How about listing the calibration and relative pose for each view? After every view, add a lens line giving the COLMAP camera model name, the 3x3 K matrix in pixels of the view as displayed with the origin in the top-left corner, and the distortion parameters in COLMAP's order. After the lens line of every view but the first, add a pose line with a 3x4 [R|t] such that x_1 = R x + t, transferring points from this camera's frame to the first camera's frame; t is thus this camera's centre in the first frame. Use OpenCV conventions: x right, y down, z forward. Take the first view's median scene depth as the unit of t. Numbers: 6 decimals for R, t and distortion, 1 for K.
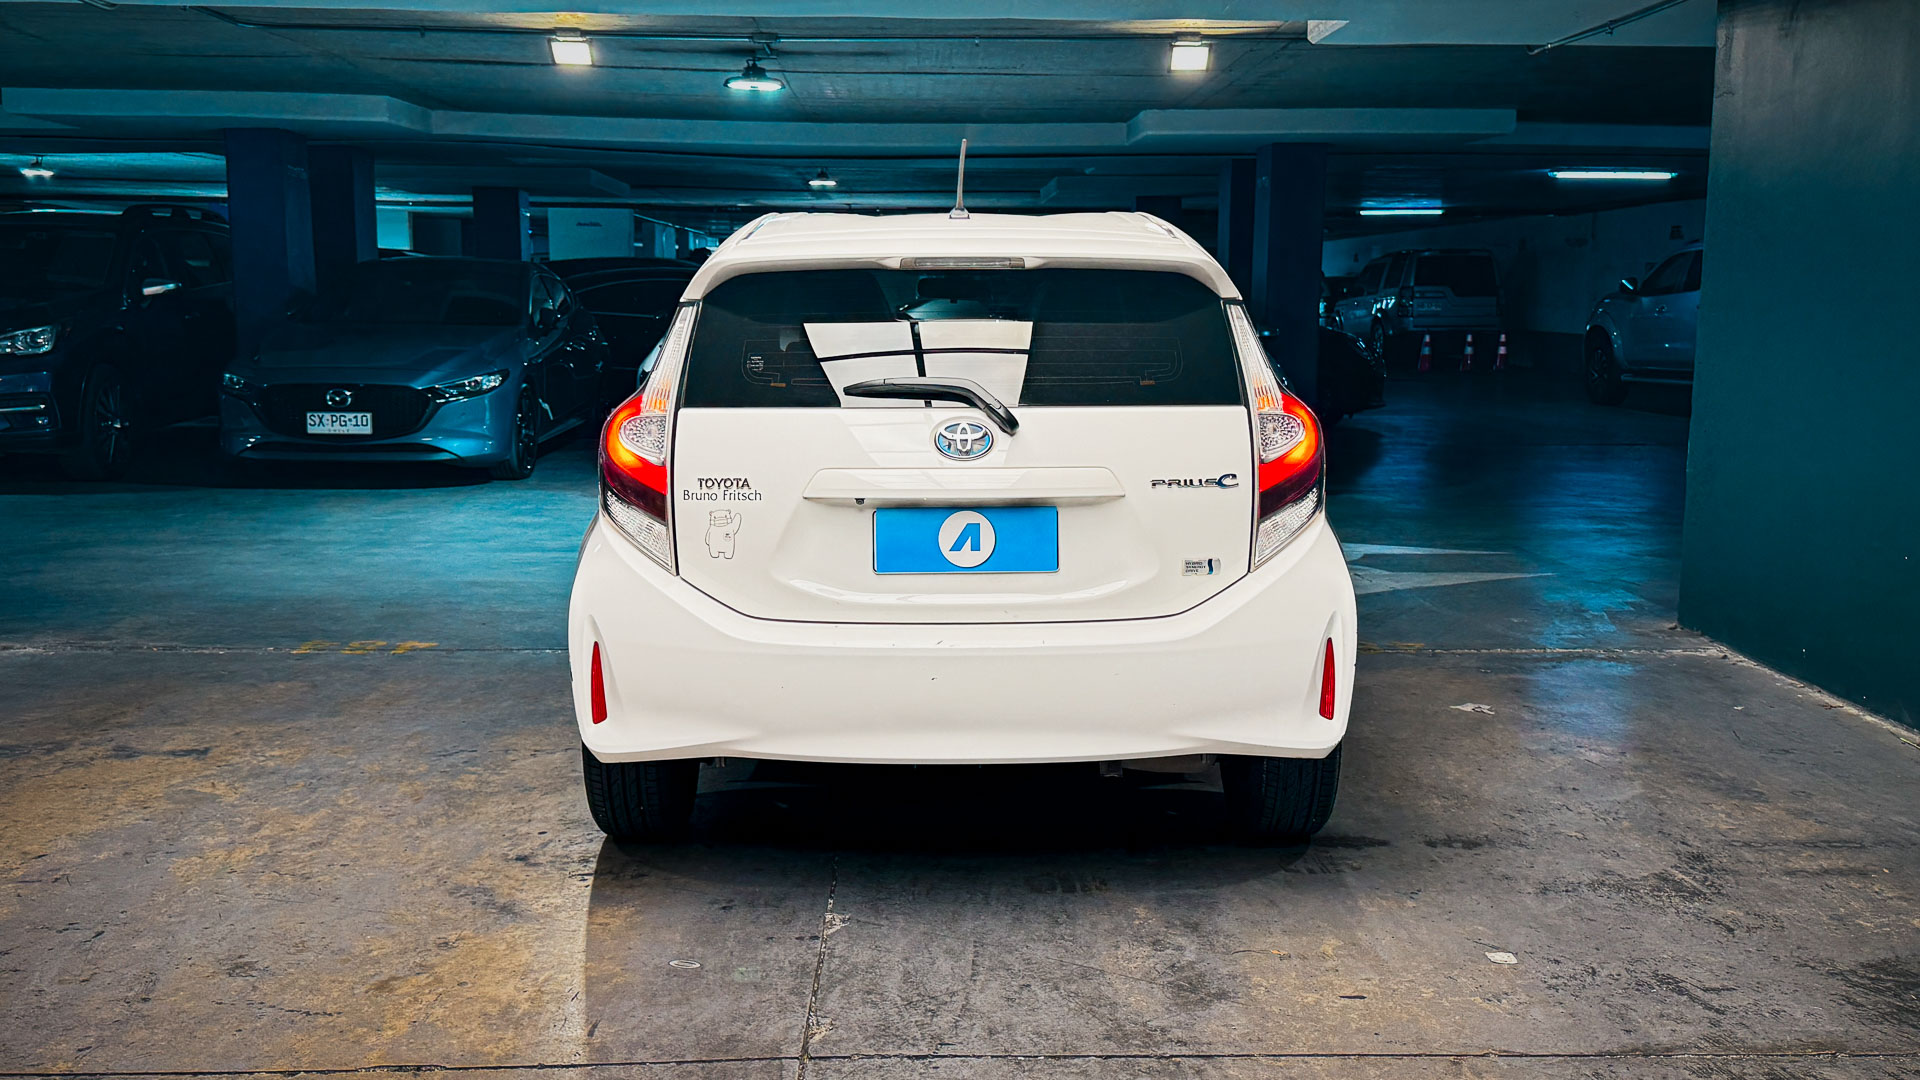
lens RADIAL K [[1664.6, 0, 972.3], [0, 1664.6, 531.2], [0, 0, 1]] dist [0.047453, -0.129011]
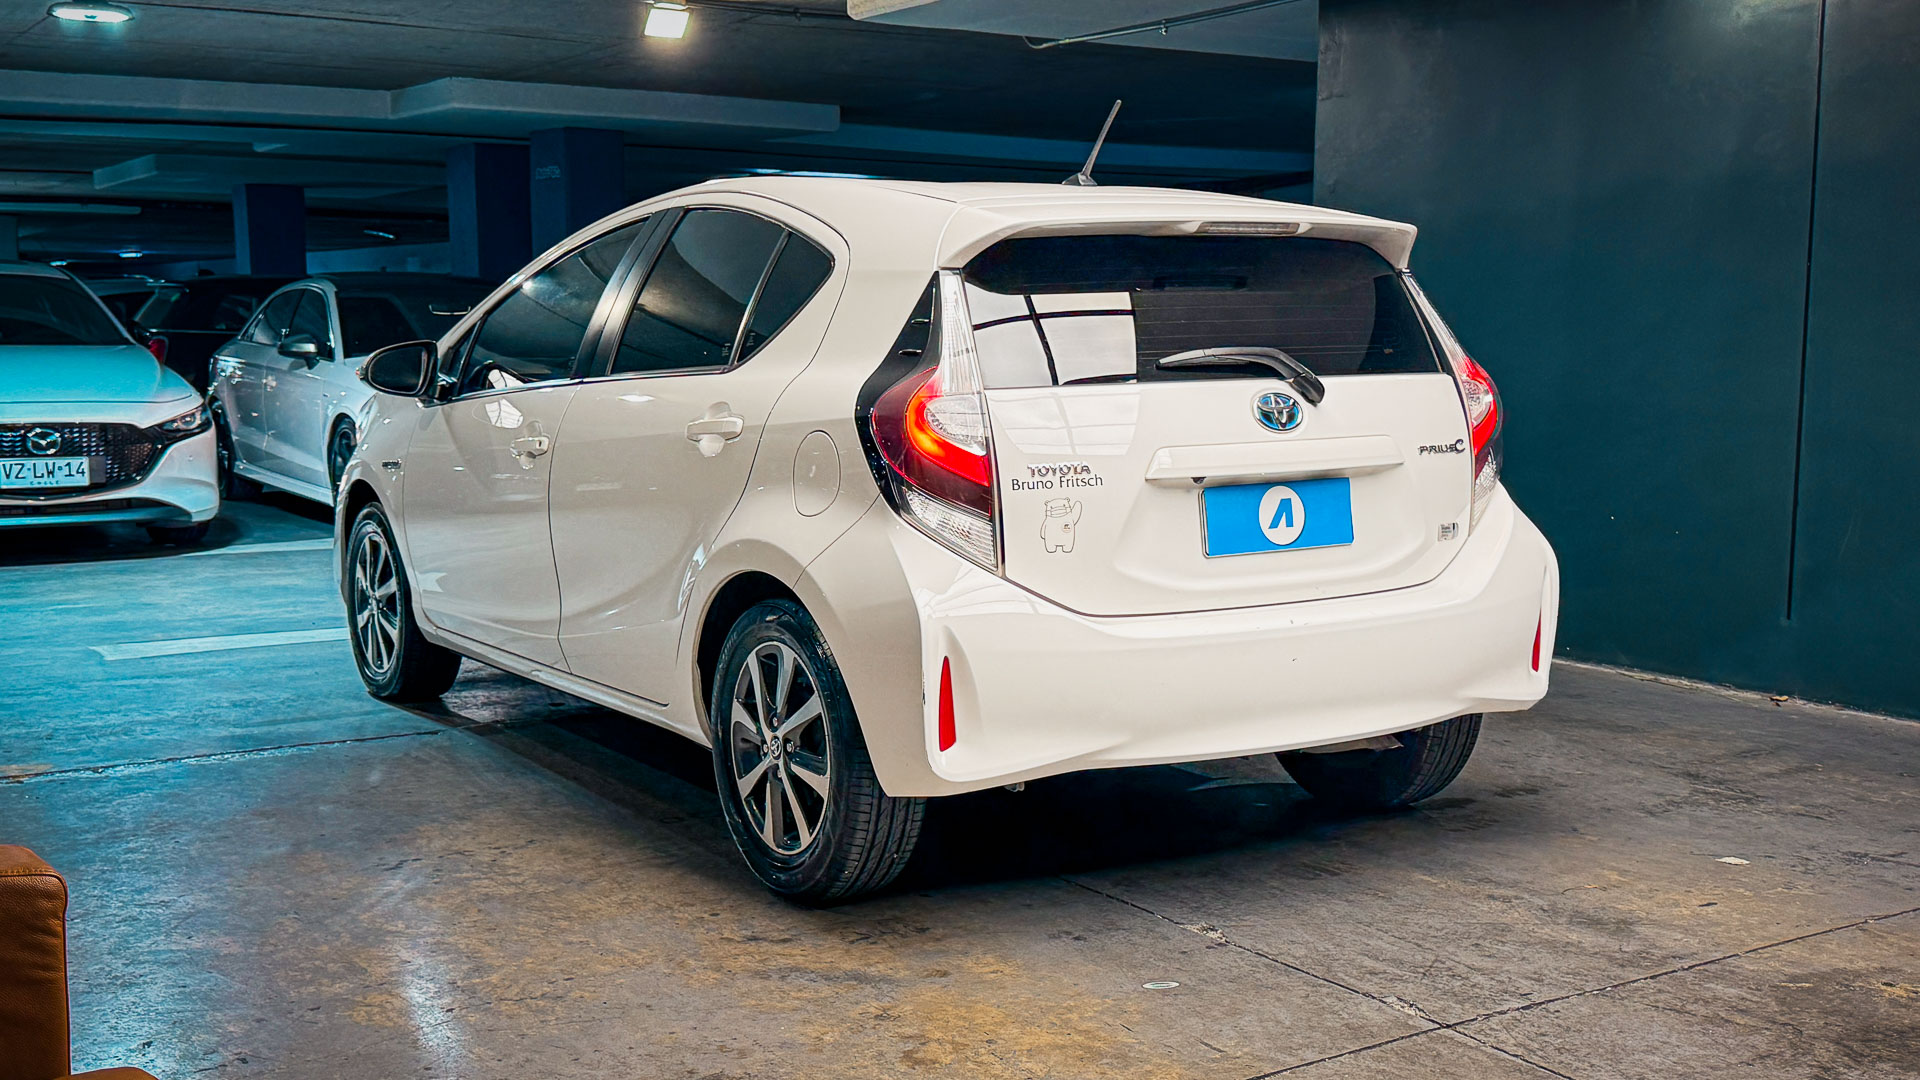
lens RADIAL K [[1969.0, 0, 960.9], [0, 1969.0, 537.9], [0, 0, 1]] dist [0.061515, 0.000000]
pose [[0.864716, -0.061859, 0.498437, -0.721922], [0.076309, 0.997047, -0.008645, 0.013268], [-0.496430, 0.045511, 0.866883, 0.105738]]
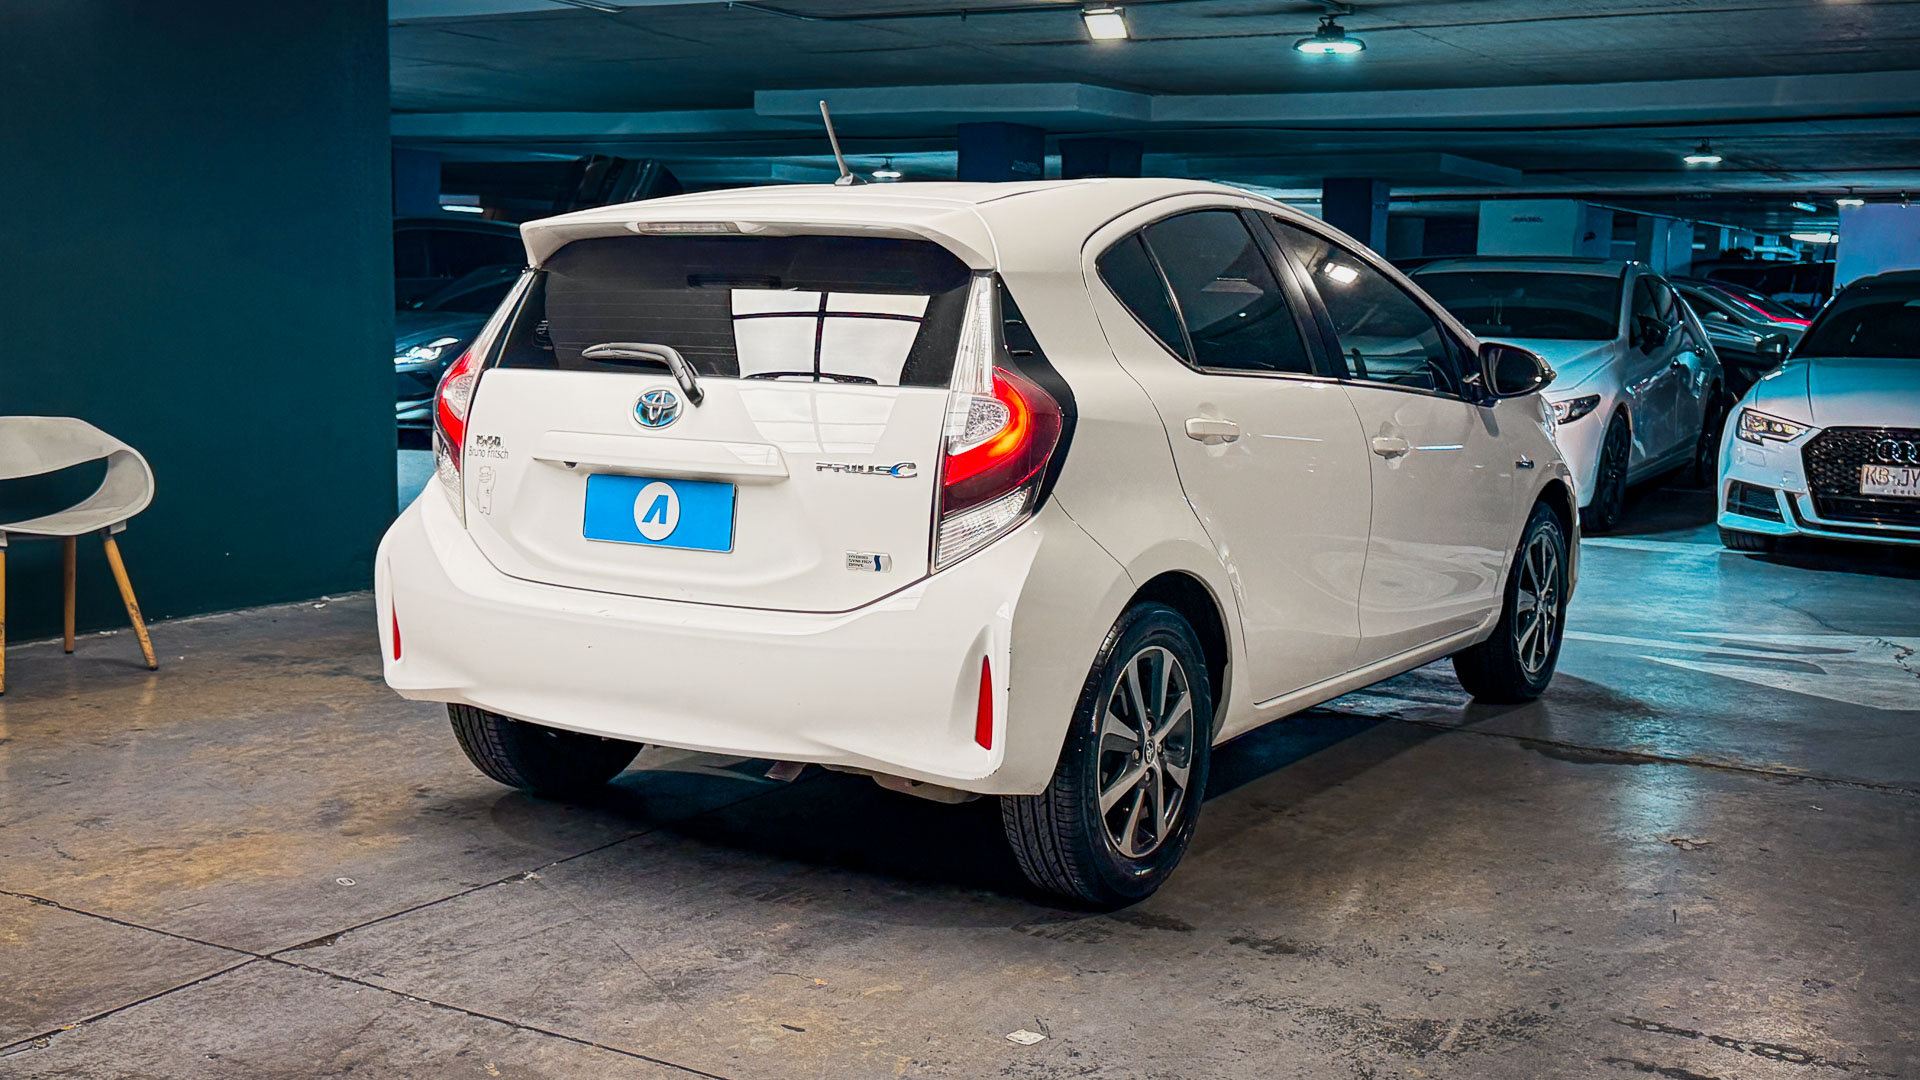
lens RADIAL K [[1969.0, 0, 958.2], [0, 1969.0, 547.7], [0, 0, 1]] dist [0.061515, 0.000000]
pose [[0.834803, 0.083094, -0.544241, 0.764312], [-0.093889, 0.995551, 0.007984, 0.000270], [0.542483, 0.044434, 0.838891, 0.127903]]
